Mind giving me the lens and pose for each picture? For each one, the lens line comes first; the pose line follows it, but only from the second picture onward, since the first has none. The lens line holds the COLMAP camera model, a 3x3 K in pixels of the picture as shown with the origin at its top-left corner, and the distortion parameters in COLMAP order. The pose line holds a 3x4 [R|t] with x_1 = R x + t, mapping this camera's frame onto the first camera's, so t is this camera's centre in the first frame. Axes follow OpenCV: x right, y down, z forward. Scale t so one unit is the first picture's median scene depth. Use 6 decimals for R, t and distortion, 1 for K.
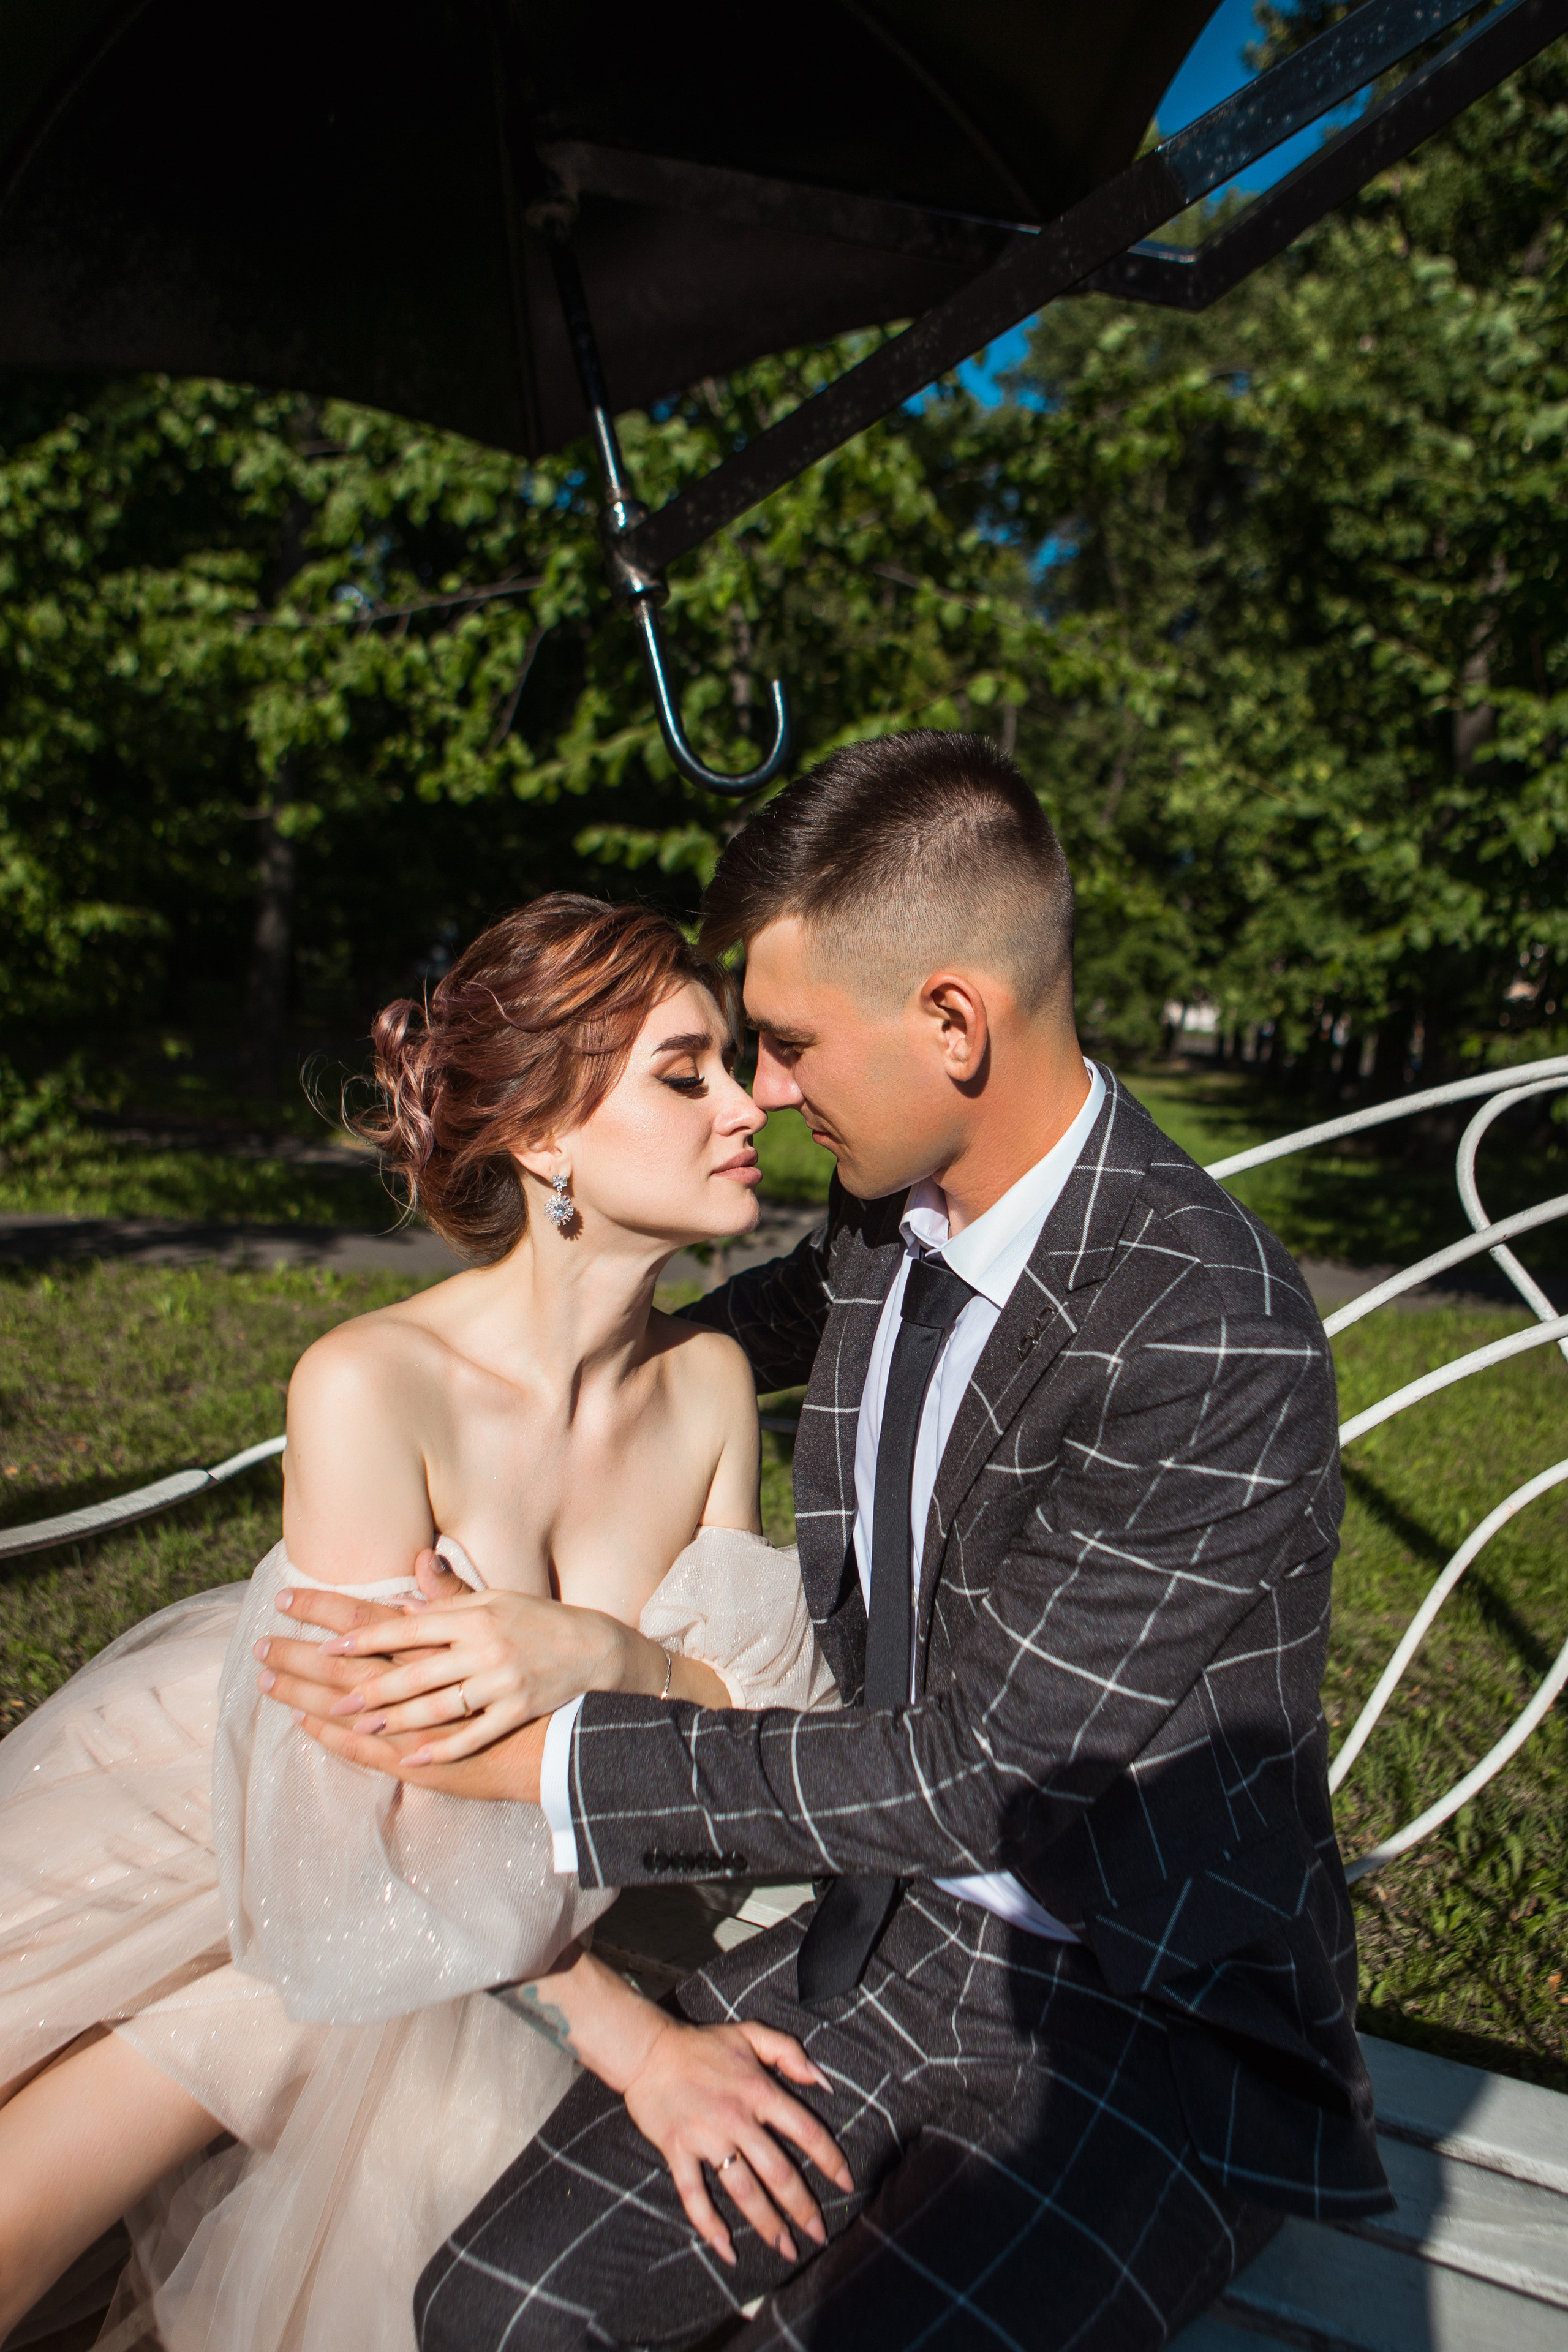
lens RADIAL K [[1579.8, 0, 850.8], [0, 1579.8, 1133.3], [0, 0, 1]] dist [-0.164968, 0.216213]
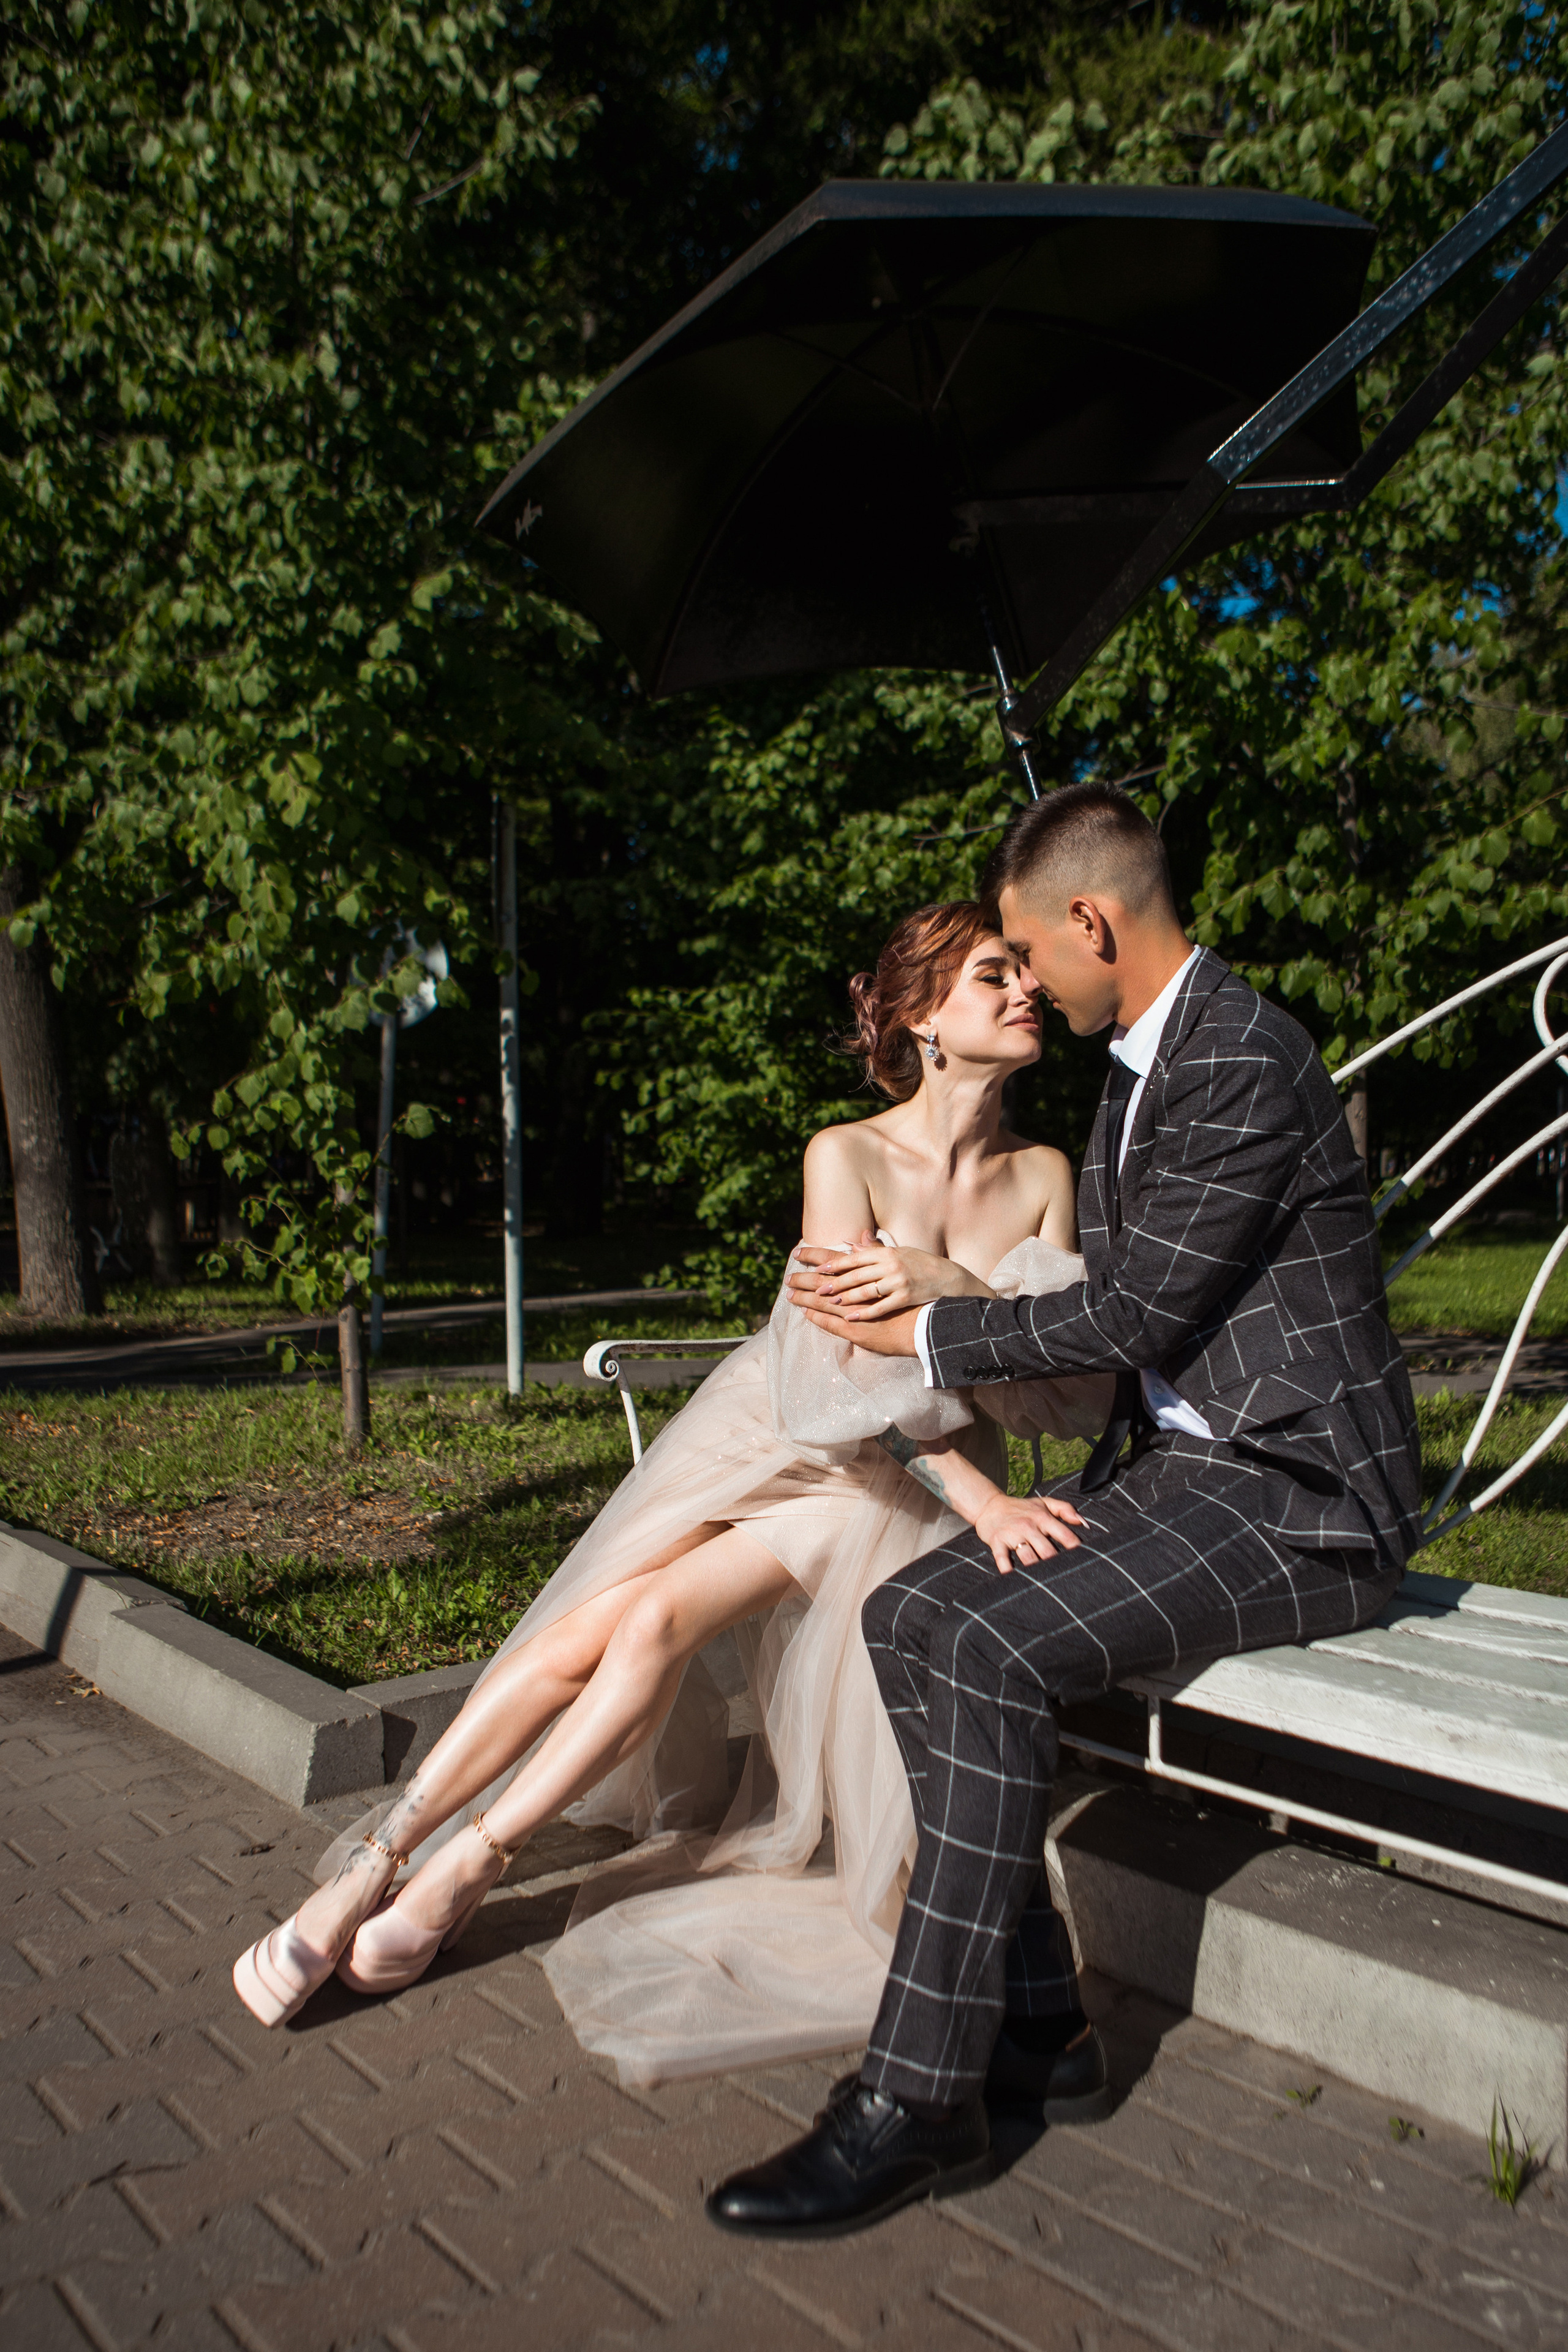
lens RADIAL K [[1579.8, 0, 850.8], [0, 1579.8, 1133.3], [0, 0, 1]] dist [-0.164968, 0.216213]
pose [[0.894890, -0.088067, -0.437511, 0.564729], [0.035251, 0.991222, -0.127423, 0.384738], [0.444892, 0.098607, 0.890139, -0.760866]]
